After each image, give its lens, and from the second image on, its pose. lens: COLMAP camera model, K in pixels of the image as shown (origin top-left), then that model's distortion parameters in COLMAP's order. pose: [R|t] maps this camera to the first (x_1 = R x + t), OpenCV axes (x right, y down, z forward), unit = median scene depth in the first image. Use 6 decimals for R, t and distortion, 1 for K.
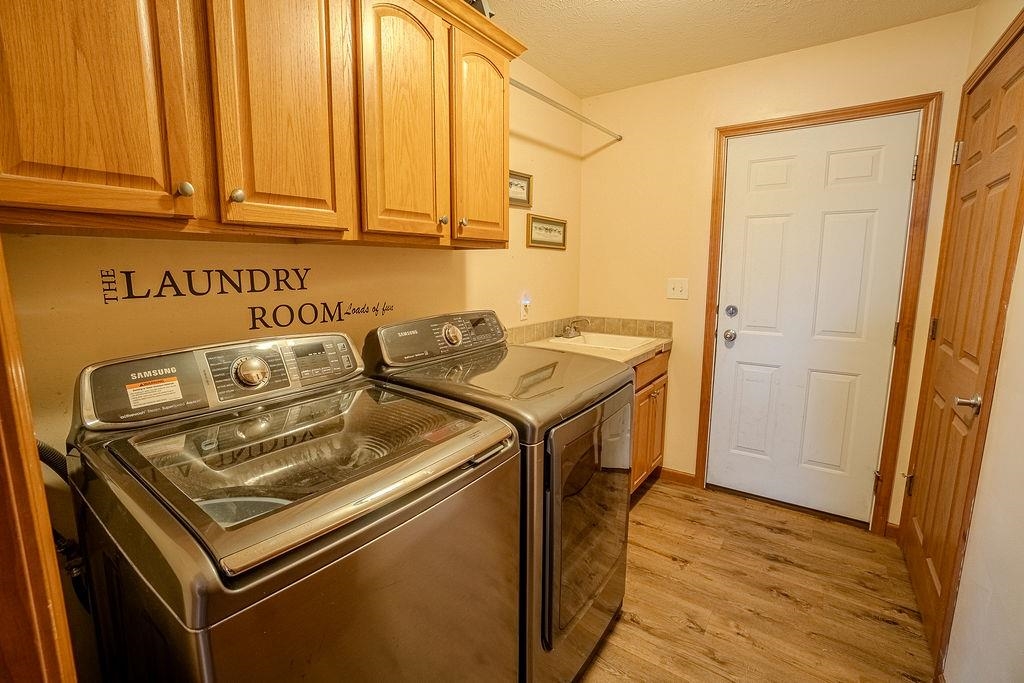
lens RADIAL K [[450.9, 0, 500.5], [0, 450.9, 334.2], [0, 0, 1]] dist [-0.067320, 0.023910]
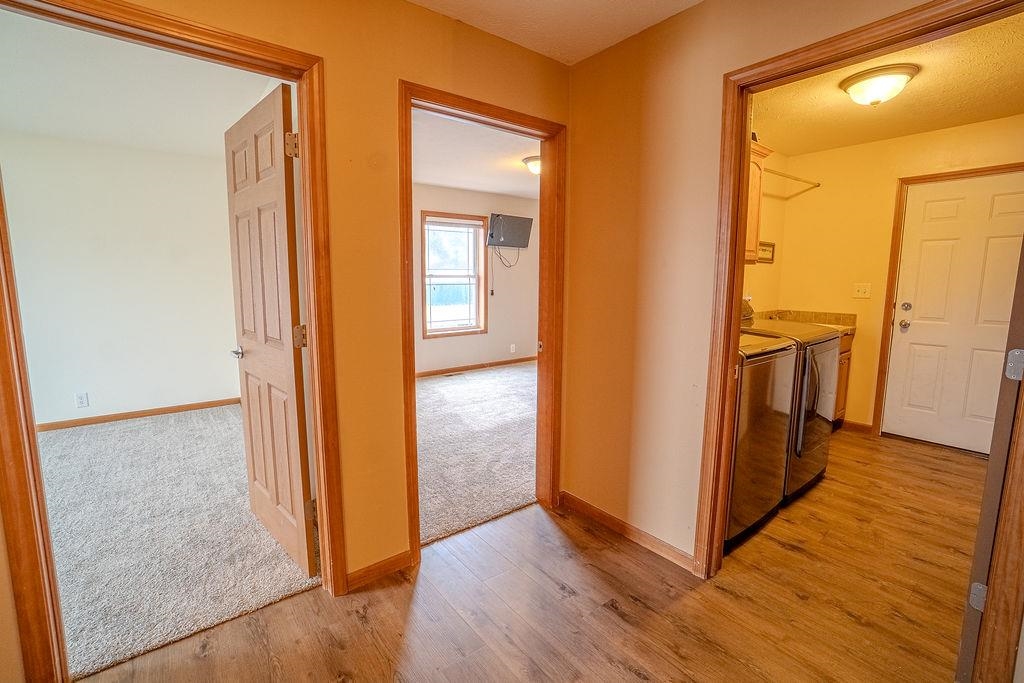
lens RADIAL K [[450.9, 0, 500.5], [0, 450.9, 334.2], [0, 0, 1]] dist [-0.067320, 0.023910]
pose [[0.959232, 0.037570, -0.280111, -0.328483], [-0.041724, 0.999090, -0.008879, 0.101118], [0.279523, 0.020204, 0.959926, -0.678514]]
